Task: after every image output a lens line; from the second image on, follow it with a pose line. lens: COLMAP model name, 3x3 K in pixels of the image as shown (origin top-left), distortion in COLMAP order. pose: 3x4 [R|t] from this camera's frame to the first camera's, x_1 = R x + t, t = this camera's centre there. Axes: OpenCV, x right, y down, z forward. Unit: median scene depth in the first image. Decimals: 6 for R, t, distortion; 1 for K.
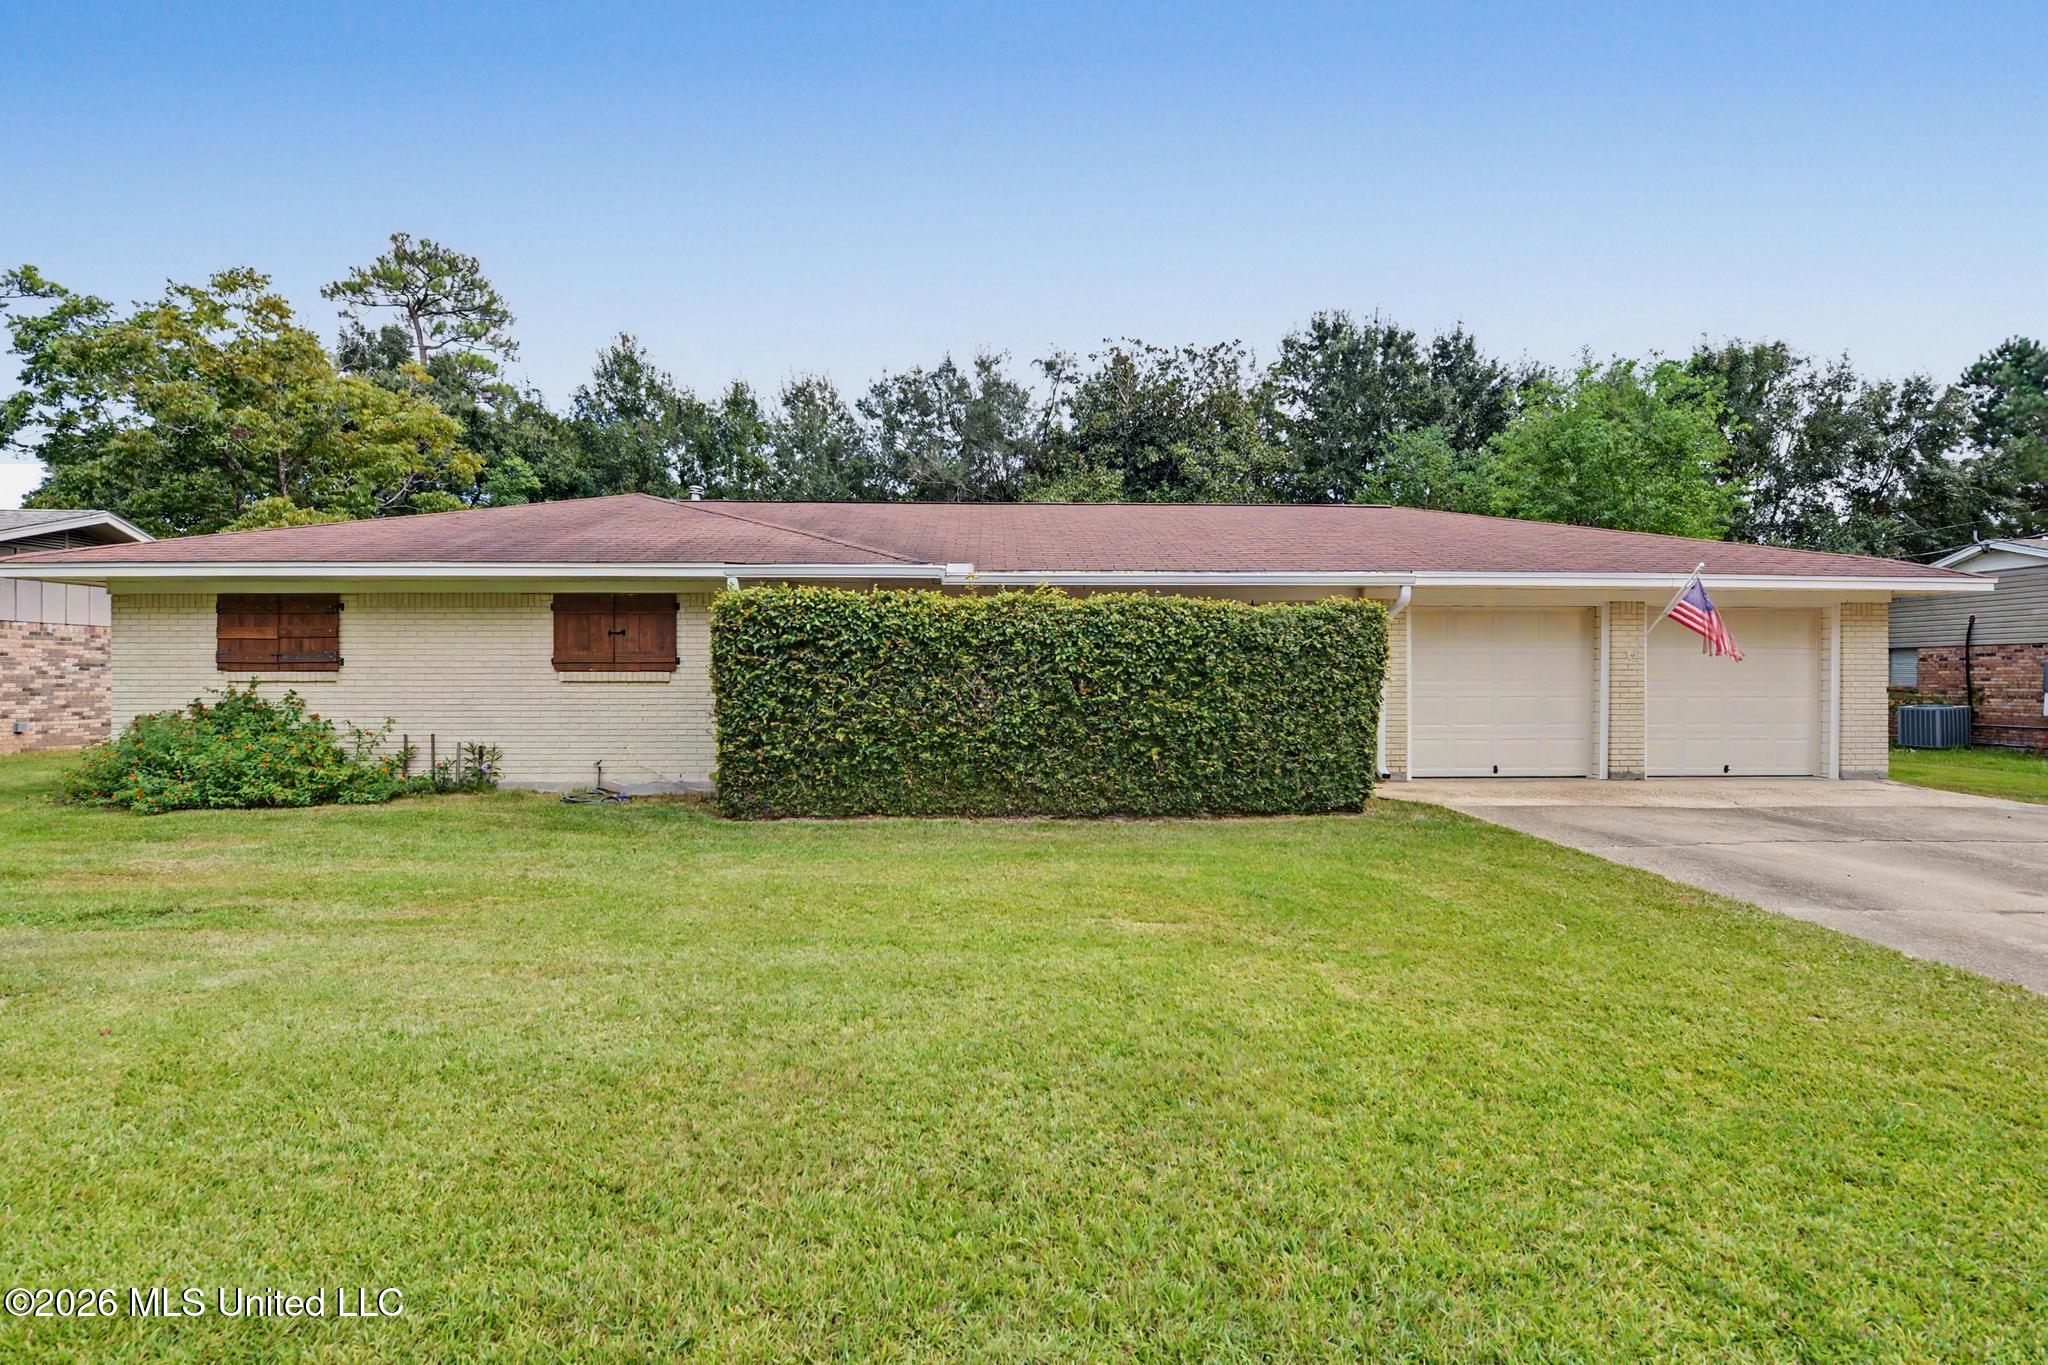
lens RADIAL K [[949.4, 0, 1024.8], [0, 949.4, 678.4], [0, 0, 1]] dist [-0.003401, -0.000177]
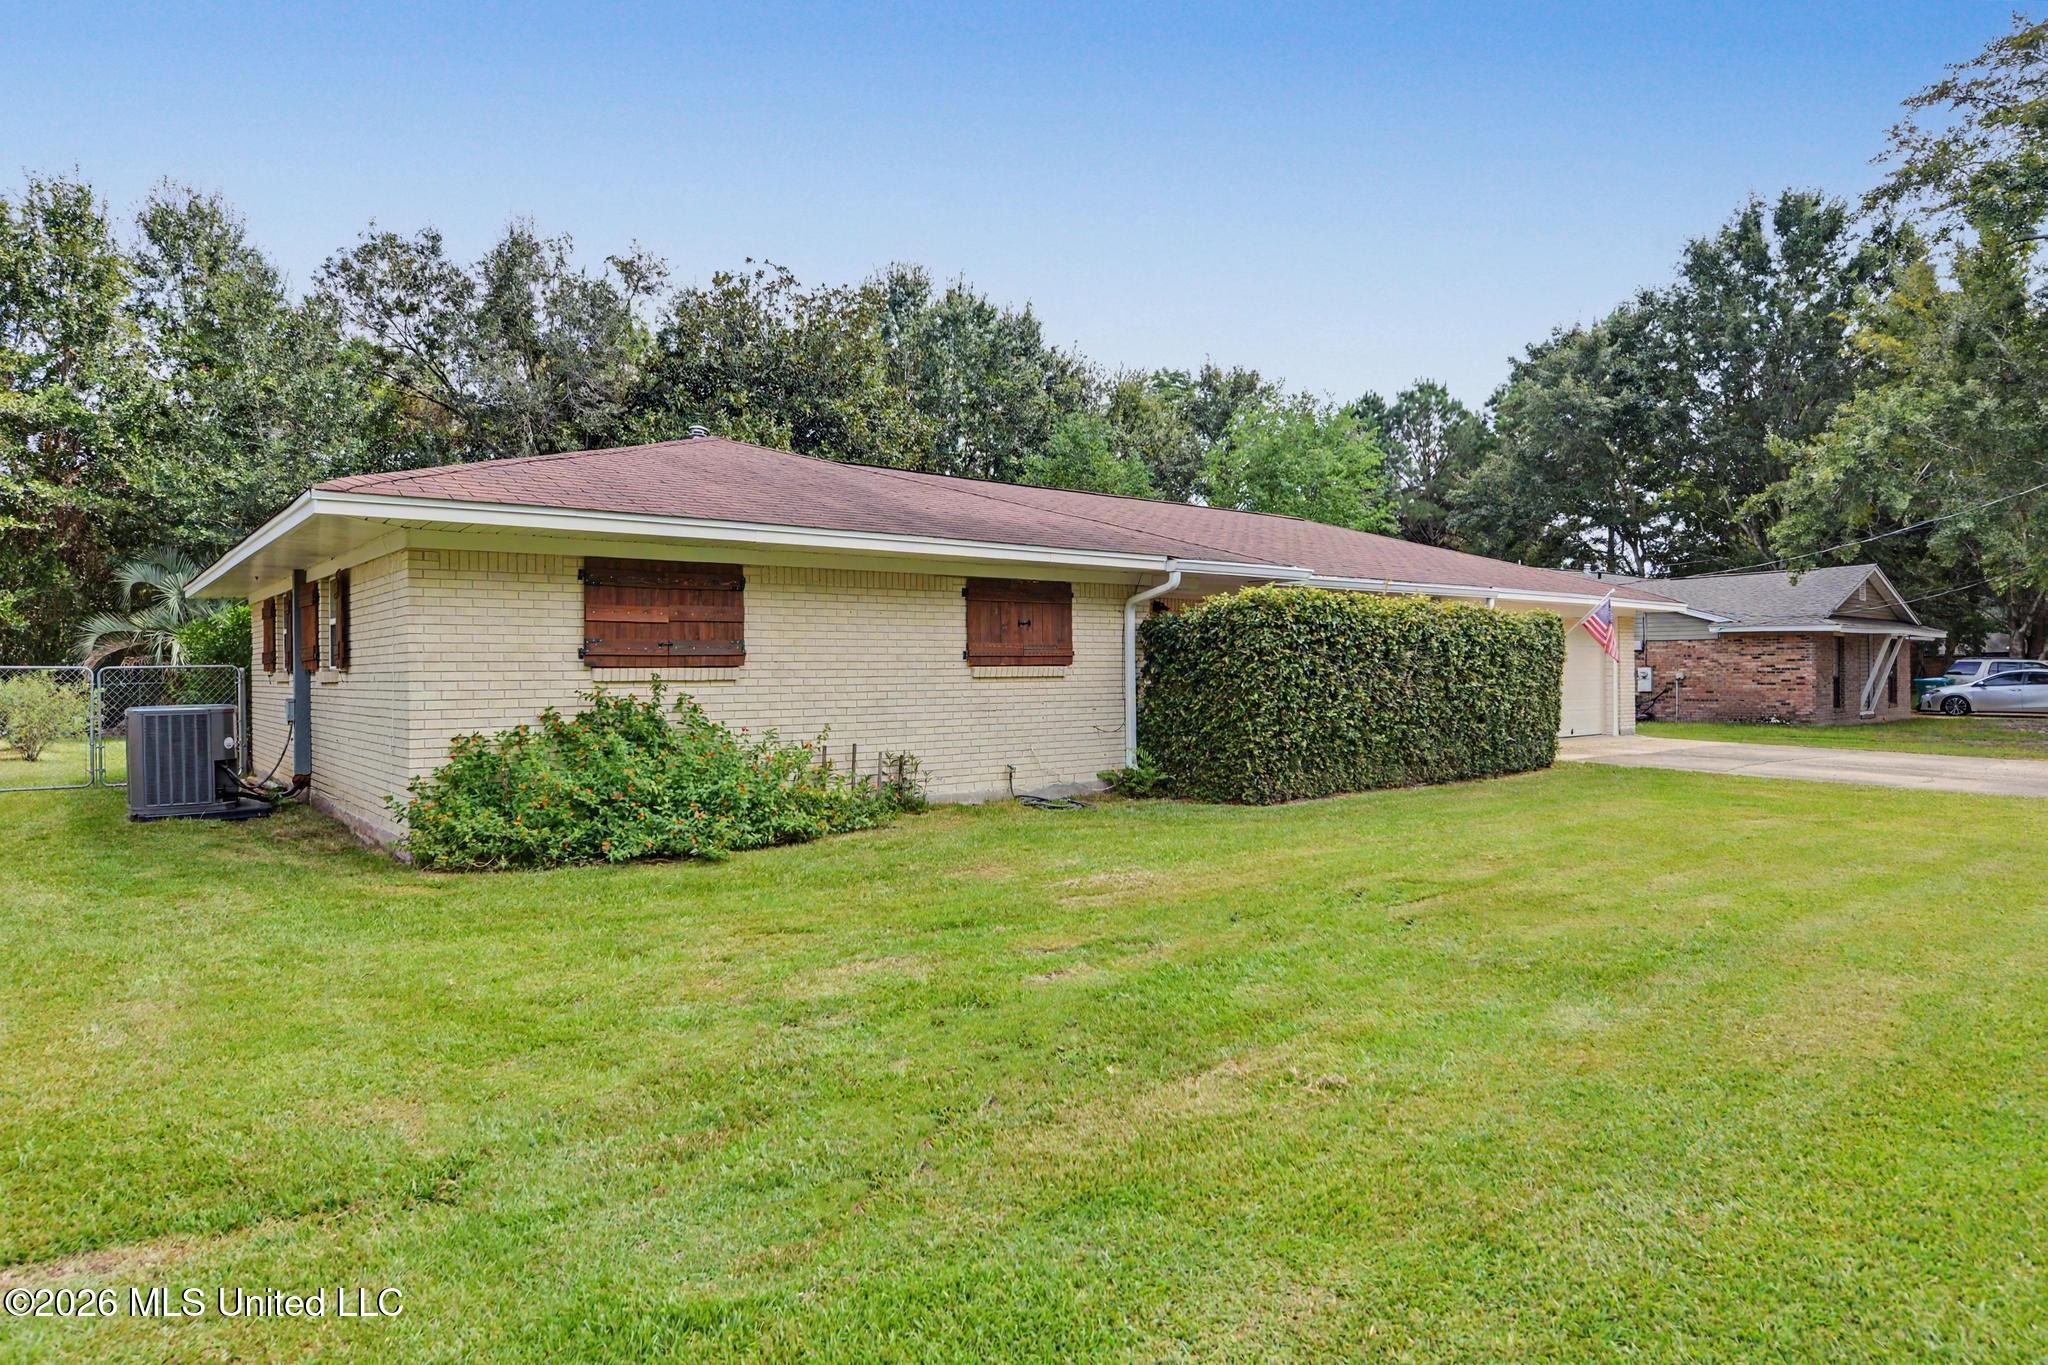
lens RADIAL K [[1176.0, 0, 1023.8], [0, 1176.0, 682.0], [0, 0, 1]] dist [0.002264, -0.000013]
pose [[0.792524, -0.011303, 0.609736, -1.119482], [0.004091, 0.999904, 0.013218, -0.006996], [-0.609827, -0.007981, 0.792494, 0.111305]]
